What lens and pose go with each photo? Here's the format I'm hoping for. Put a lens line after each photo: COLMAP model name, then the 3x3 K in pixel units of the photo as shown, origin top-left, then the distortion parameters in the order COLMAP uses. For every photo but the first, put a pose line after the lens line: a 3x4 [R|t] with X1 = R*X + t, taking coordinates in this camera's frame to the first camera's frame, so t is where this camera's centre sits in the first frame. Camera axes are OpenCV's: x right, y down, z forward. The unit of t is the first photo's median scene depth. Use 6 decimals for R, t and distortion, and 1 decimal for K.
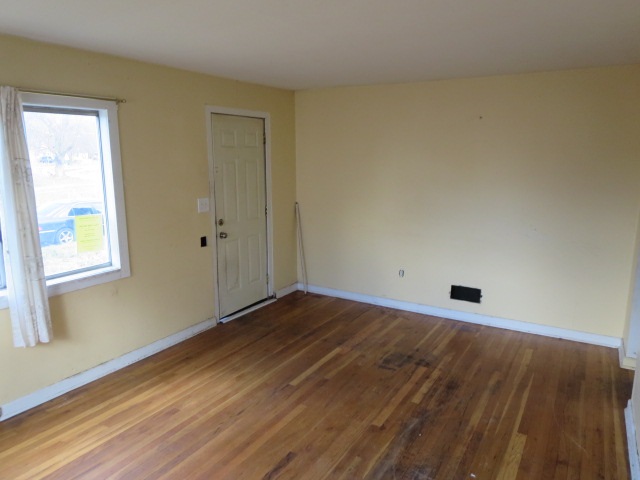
lens RADIAL K [[459.8, 0, 317.4], [0, 459.8, 241.8], [0, 0, 1]] dist [-0.006846, -0.003077]
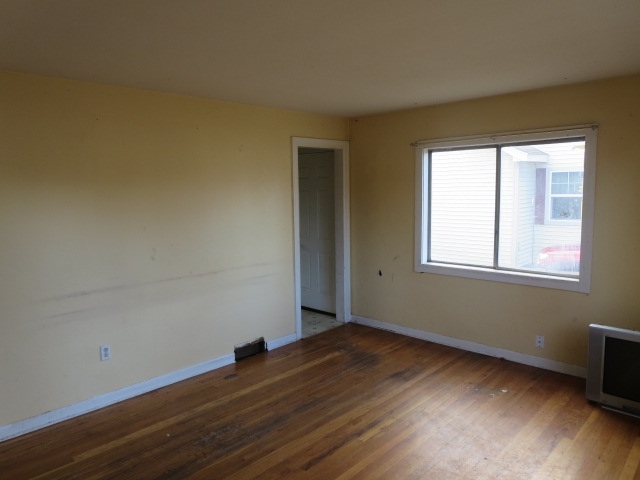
lens RADIAL K [[459.8, 0, 317.4], [0, 459.8, 241.8], [0, 0, 1]] dist [-0.006846, -0.003077]
pose [[-0.976291, -0.004258, 0.216420, -0.304561], [0.060383, 0.954762, 0.291176, -0.311725], [-0.207870, 0.297341, -0.931868, 1.817886]]
